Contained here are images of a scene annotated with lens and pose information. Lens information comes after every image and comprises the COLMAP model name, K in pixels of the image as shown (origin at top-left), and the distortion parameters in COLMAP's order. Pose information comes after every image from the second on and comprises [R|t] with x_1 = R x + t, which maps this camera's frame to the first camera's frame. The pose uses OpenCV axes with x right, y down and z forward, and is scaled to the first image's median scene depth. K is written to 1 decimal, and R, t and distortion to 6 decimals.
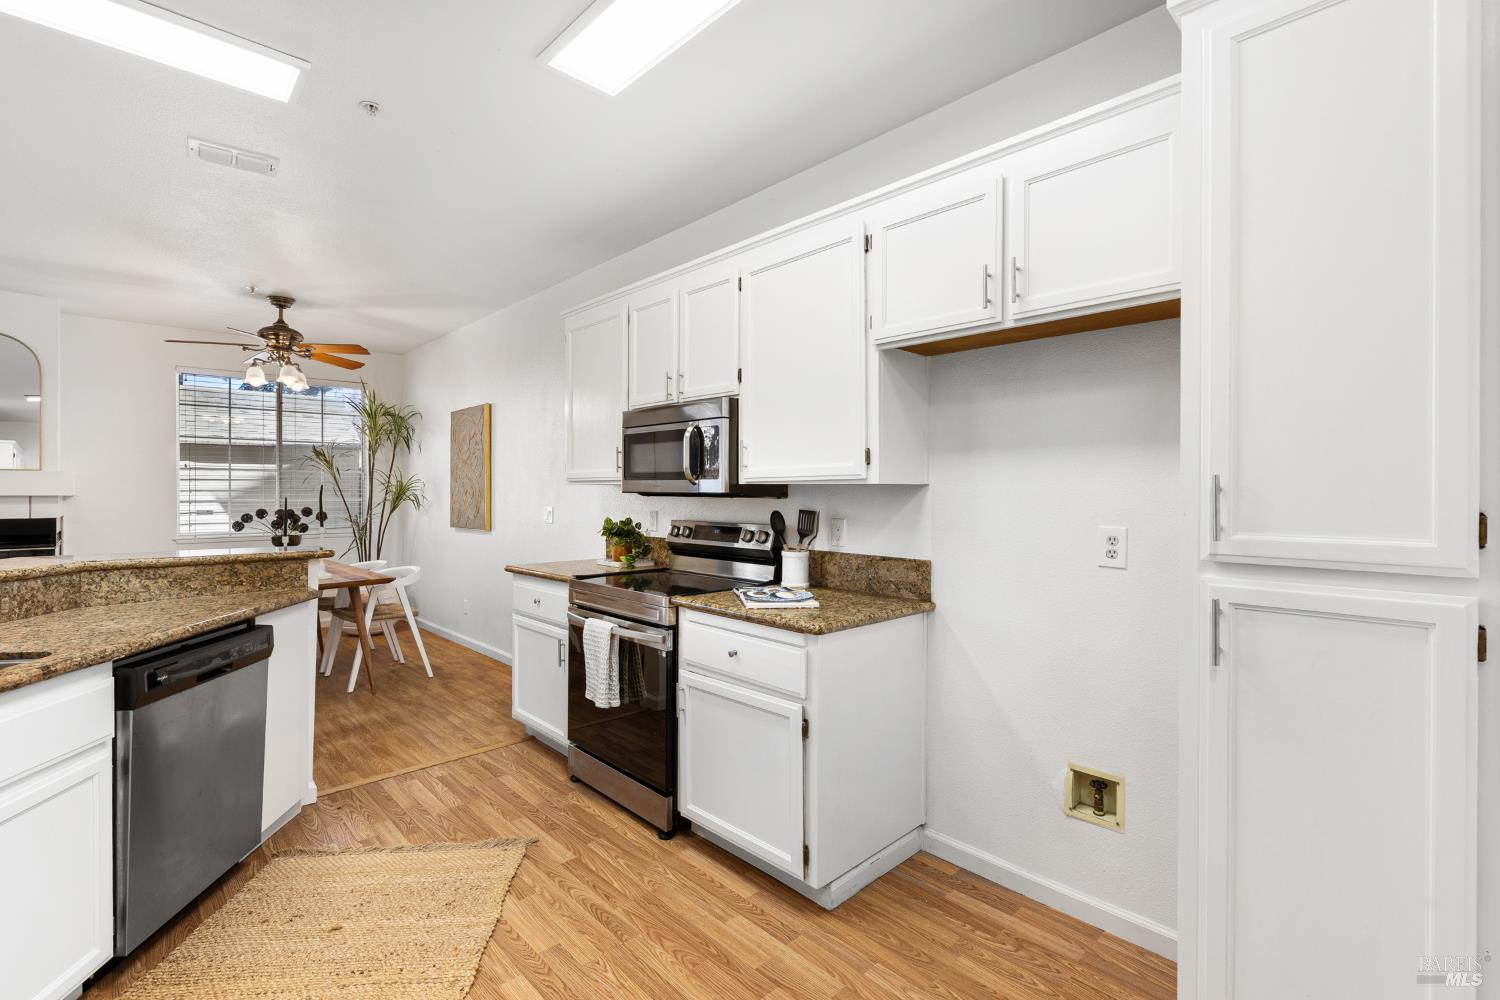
lens RADIAL K [[666.6, 0, 742.5], [0, 666.6, 496.0], [0, 0, 1]] dist [-0.001316, -0.000606]
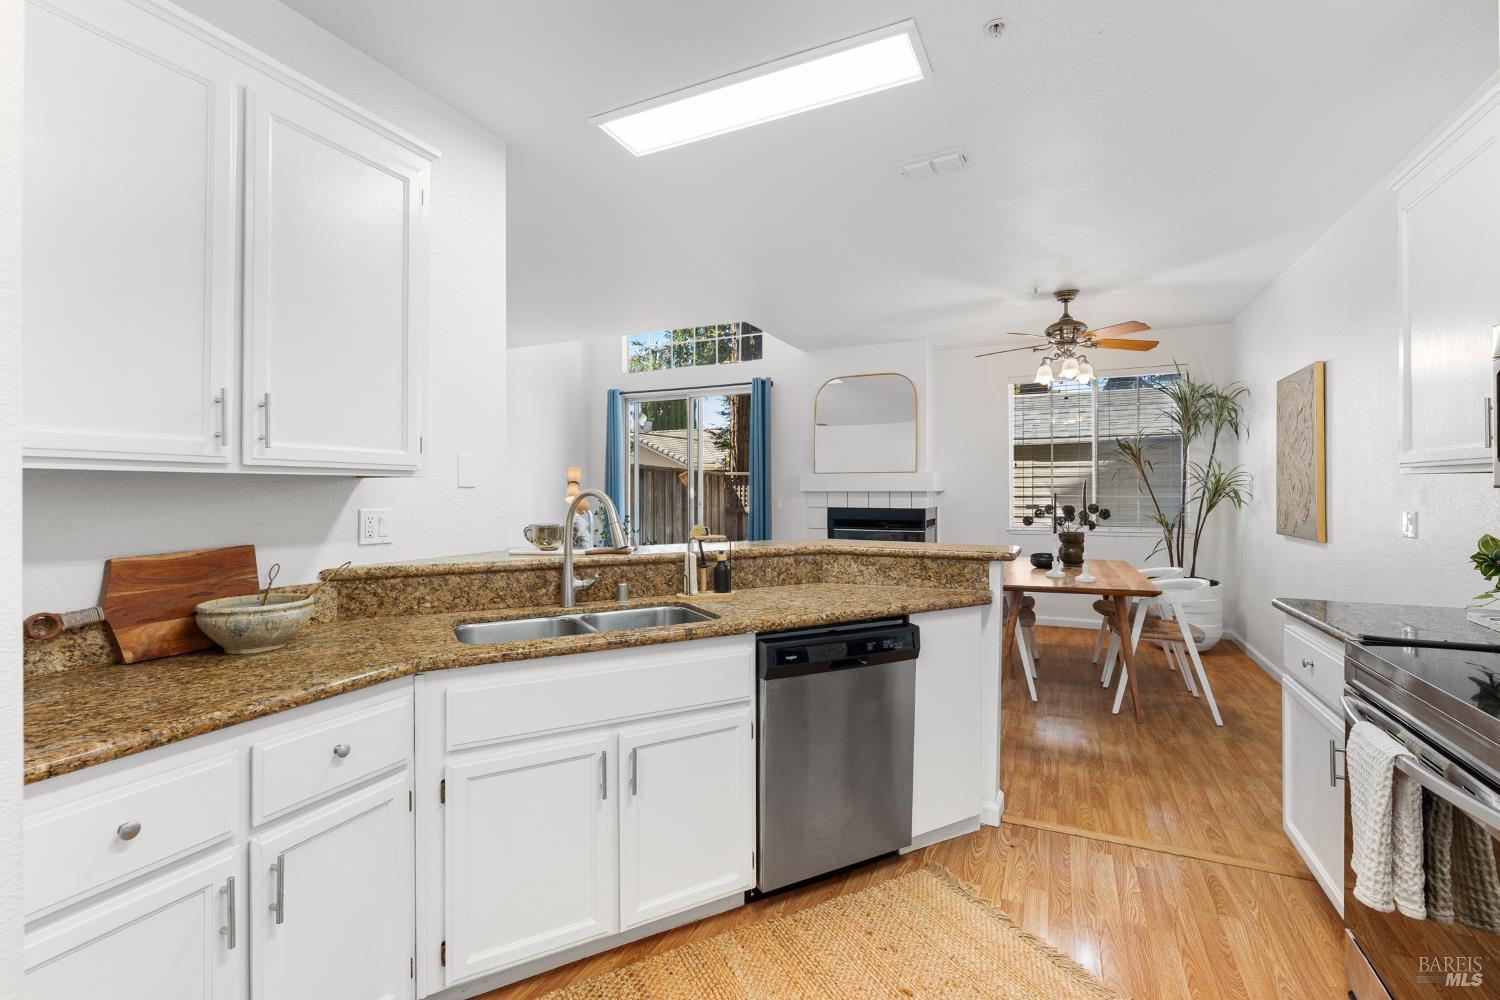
lens RADIAL K [[666.6, 0, 754.2], [0, 666.6, 487.8], [0, 0, 1]] dist [-0.001316, -0.000606]
pose [[0.375154, -0.003085, -0.926957, 0.078209], [-0.002364, 0.999988, -0.004284, -0.001658], [0.926959, 0.003799, 0.375142, 0.318351]]
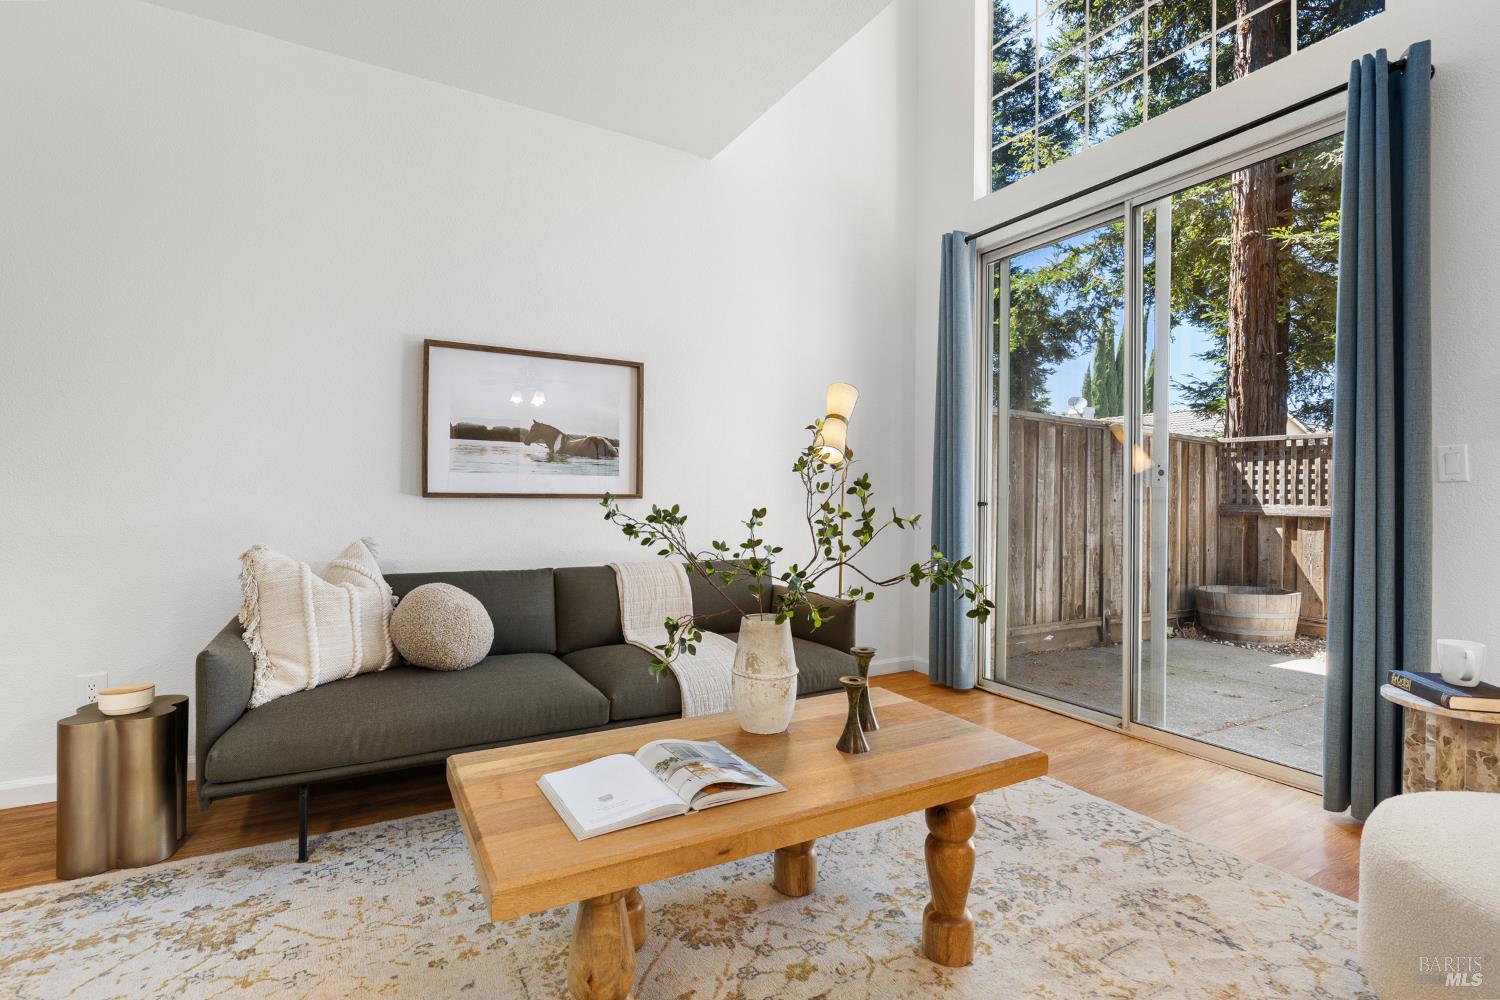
lens RADIAL K [[702.5, 0, 746.5], [0, 702.5, 495.1], [0, 0, 1]] dist [-0.002777, -0.000972]
pose [[-0.232793, -0.002607, -0.972523, -1.108080], [-0.015994, 0.999871, 0.001148, 0.086867], [0.972395, 0.015822, -0.232805, 0.699056]]
